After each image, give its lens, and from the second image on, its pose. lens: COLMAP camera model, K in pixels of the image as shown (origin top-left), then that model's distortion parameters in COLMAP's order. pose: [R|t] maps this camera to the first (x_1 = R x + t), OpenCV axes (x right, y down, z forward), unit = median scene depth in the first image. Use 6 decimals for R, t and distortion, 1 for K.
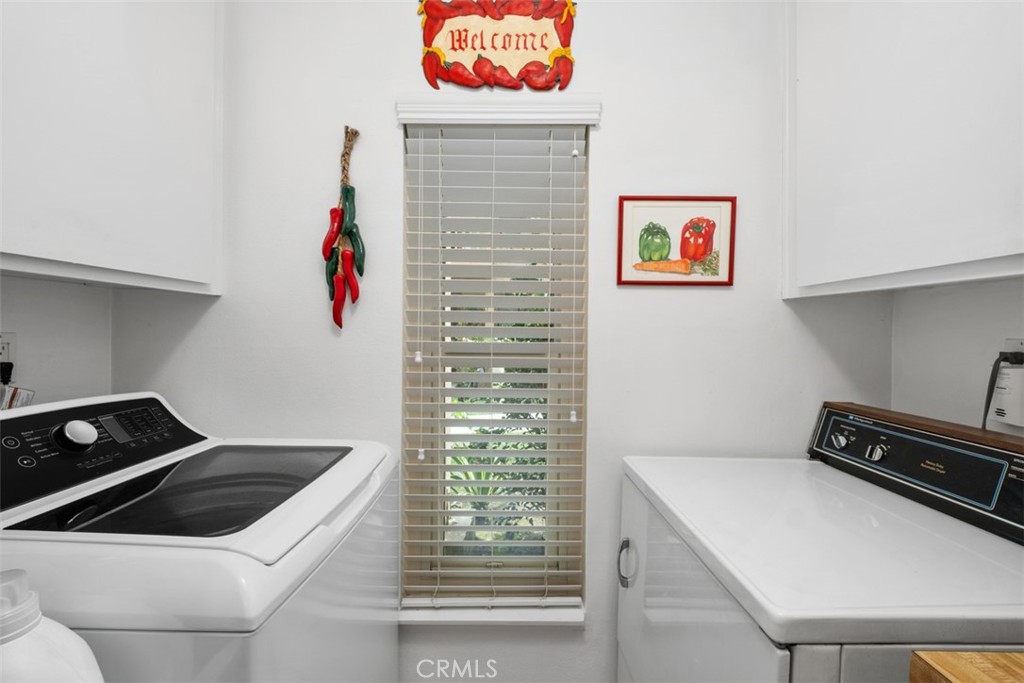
lens RADIAL K [[449.3, 0, 517.3], [0, 449.3, 344.5], [0, 0, 1]] dist [0.000066, -0.005100]
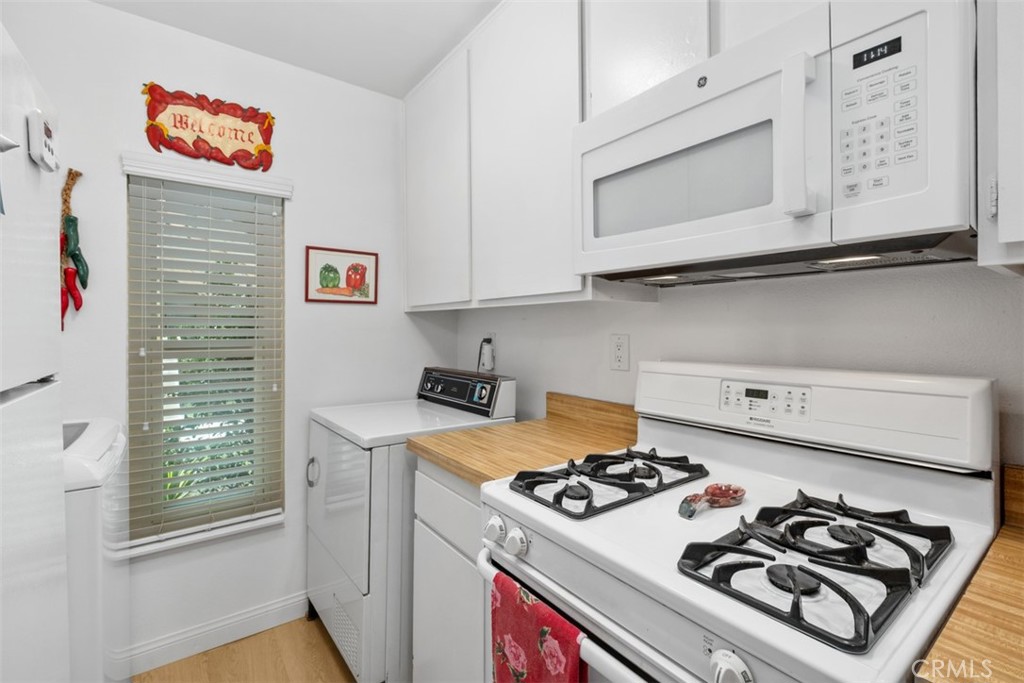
lens RADIAL K [[451.6, 0, 514.3], [0, 451.6, 325.6], [0, 0, 1]] dist [-0.000025, -0.007512]
pose [[0.809610, -0.004197, 0.586953, -0.113295], [0.024187, 0.999364, -0.026217, 0.010797], [-0.586470, 0.035422, 0.809196, -0.705599]]
